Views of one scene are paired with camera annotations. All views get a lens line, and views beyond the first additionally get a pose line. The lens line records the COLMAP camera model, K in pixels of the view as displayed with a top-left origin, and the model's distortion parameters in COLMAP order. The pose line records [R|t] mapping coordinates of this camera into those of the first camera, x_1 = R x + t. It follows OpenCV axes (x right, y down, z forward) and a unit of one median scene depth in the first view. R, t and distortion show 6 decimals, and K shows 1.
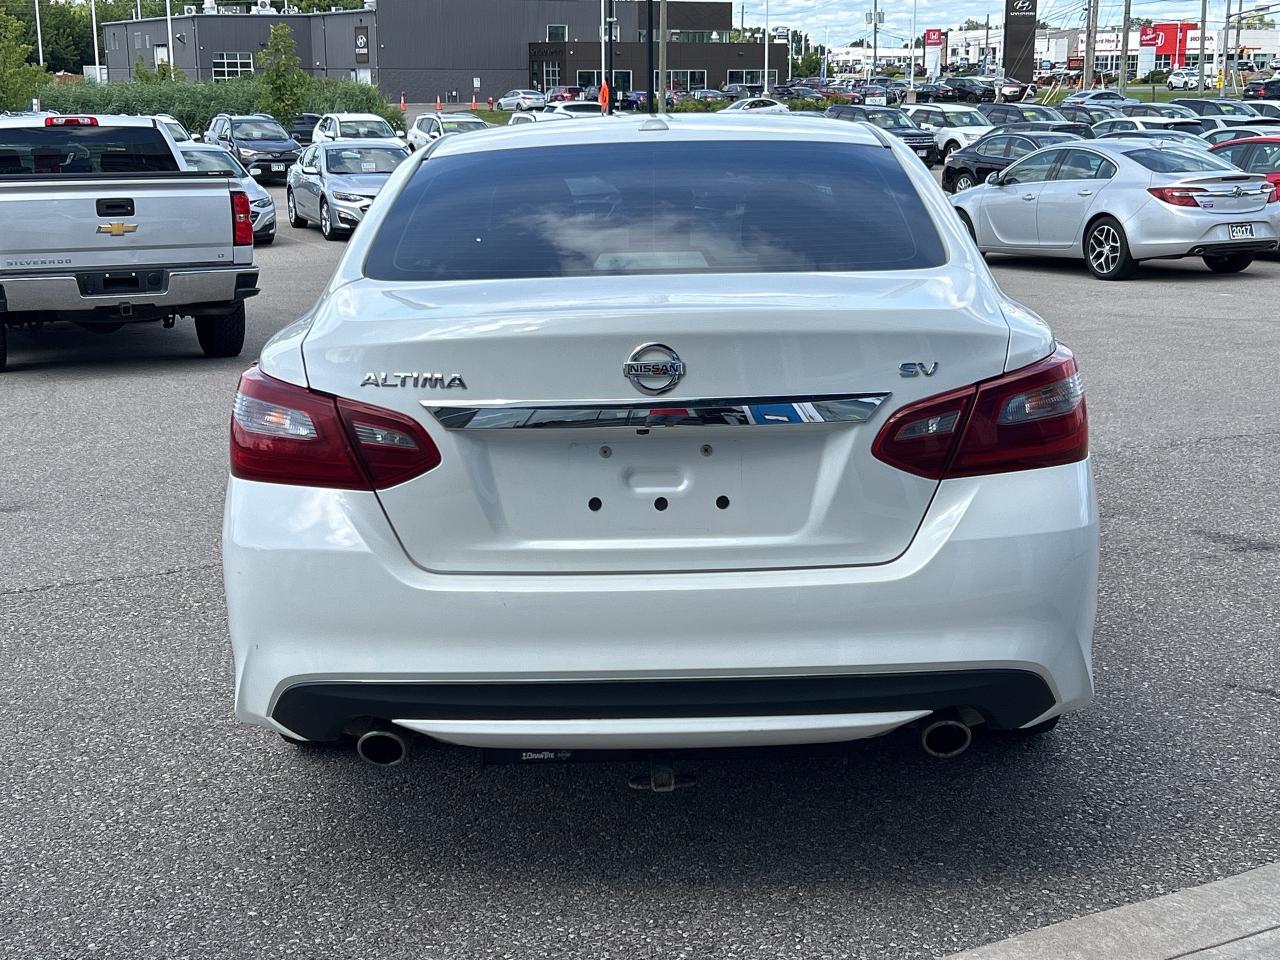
lens RADIAL K [[1724.7, 0, 775.4], [0, 1724.7, 517.9], [0, 0, 1]] dist [0.041978, 0.010016]
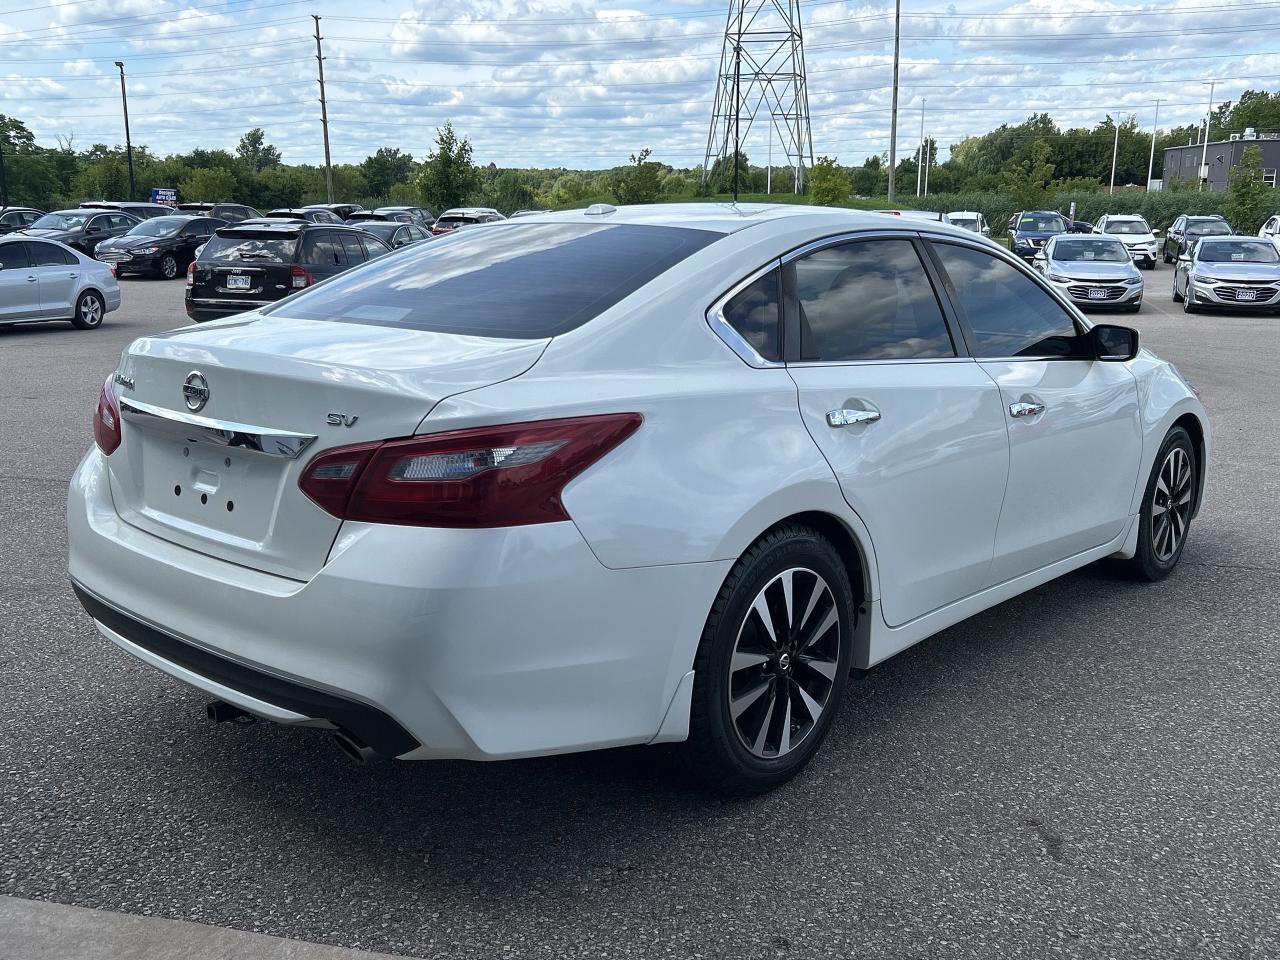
lens RADIAL K [[1272.9, 0, 708.1], [0, 1272.9, 498.3], [0, 0, 1]] dist [0.008164, -0.014102]
pose [[0.743520, 0.165856, -0.647820, 0.813530], [-0.172044, 0.983588, 0.054361, -0.122530], [0.646204, 0.071035, 0.759852, 0.520842]]
